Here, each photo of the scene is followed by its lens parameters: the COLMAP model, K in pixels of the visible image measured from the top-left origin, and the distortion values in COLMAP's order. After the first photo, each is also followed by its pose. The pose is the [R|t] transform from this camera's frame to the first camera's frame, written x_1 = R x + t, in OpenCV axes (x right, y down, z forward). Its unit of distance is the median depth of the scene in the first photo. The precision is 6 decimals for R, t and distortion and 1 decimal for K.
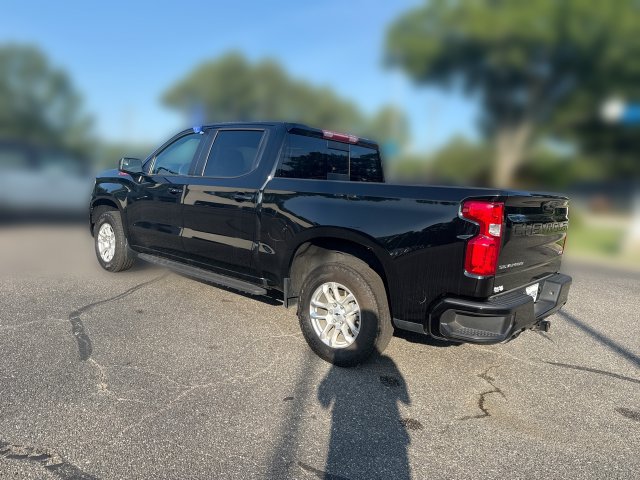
lens RADIAL K [[448.8, 0, 320.2], [0, 448.8, 240.2], [0, 0, 1]] dist [0.011984, -0.016226]
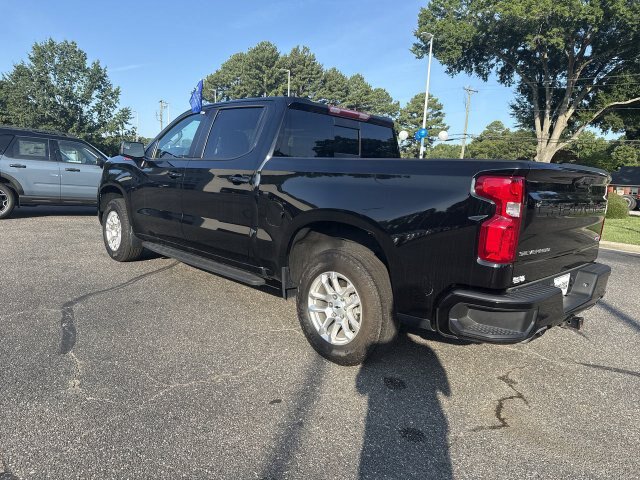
lens RADIAL K [[448.8, 0, 322.4], [0, 448.8, 240.7], [0, 0, 1]] dist [0.011984, -0.016226]
pose [[0.997654, -0.000703, -0.068452, 0.066830], [0.001976, 0.999826, 0.018541, 0.014710], [0.068427, -0.018633, 0.997482, 0.100576]]
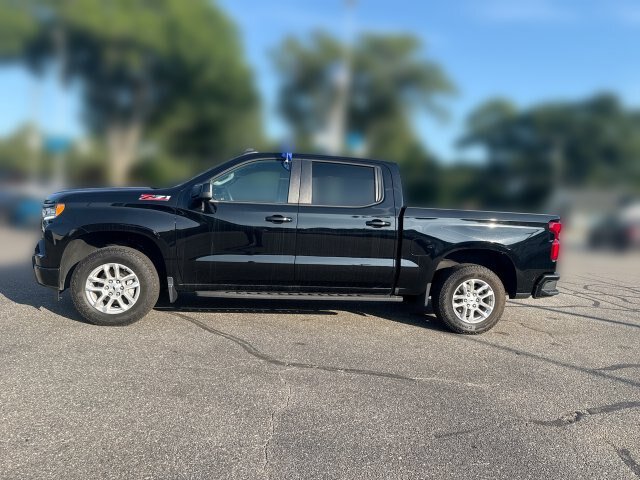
lens RADIAL K [[448.8, 0, 318.2], [0, 448.8, 241.2], [0, 0, 1]] dist [0.011984, -0.016226]
pose [[0.633359, -0.084323, 0.769250, -1.361911], [0.077354, 0.995966, 0.045485, -0.132863], [-0.769982, 0.030696, 0.637327, 0.419225]]
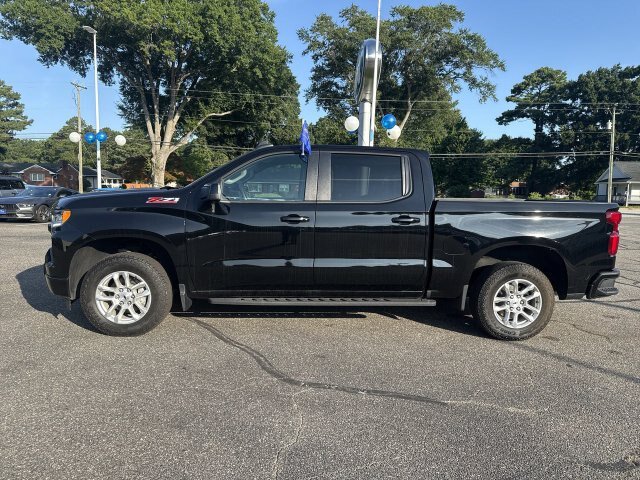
lens RADIAL K [[448.8, 0, 318.4], [0, 448.8, 240.5], [0, 0, 1]] dist [0.011984, -0.016226]
pose [[0.696959, -0.128370, 0.705527, -1.231642], [0.107786, 0.991423, 0.073911, -0.171333], [-0.708964, 0.024533, 0.704818, 0.453833]]
